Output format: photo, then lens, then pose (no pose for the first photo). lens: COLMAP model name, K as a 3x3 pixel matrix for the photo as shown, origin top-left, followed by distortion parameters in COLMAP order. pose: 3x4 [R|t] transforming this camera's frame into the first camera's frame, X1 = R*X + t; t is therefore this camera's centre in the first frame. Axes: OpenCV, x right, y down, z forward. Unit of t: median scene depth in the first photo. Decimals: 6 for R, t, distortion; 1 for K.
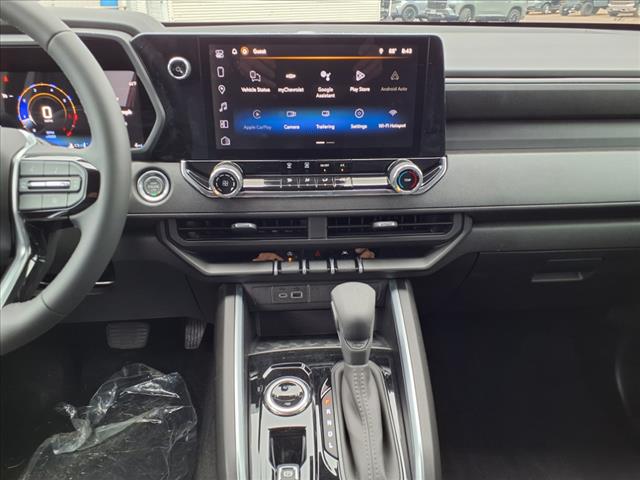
lens RADIAL K [[508.3, 0, 320.0], [0, 508.3, 240.0], [0, 0, 1]] dist [0.086808, -0.089718]
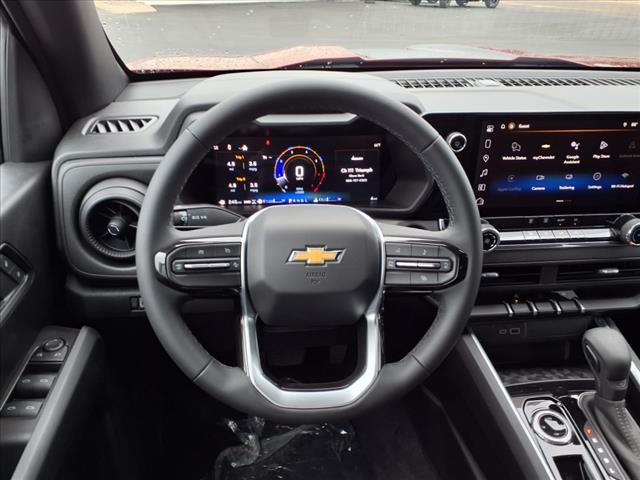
lens RADIAL K [[515.3, 0, 320.0], [0, 515.3, 240.0], [0, 0, 1]] dist [0.074630, -0.103499]
pose [[0.998144, -0.009341, 0.060175, -0.591566], [0.007146, 0.999305, 0.036588, -0.149703], [-0.060475, -0.036090, 0.997517, -0.117990]]
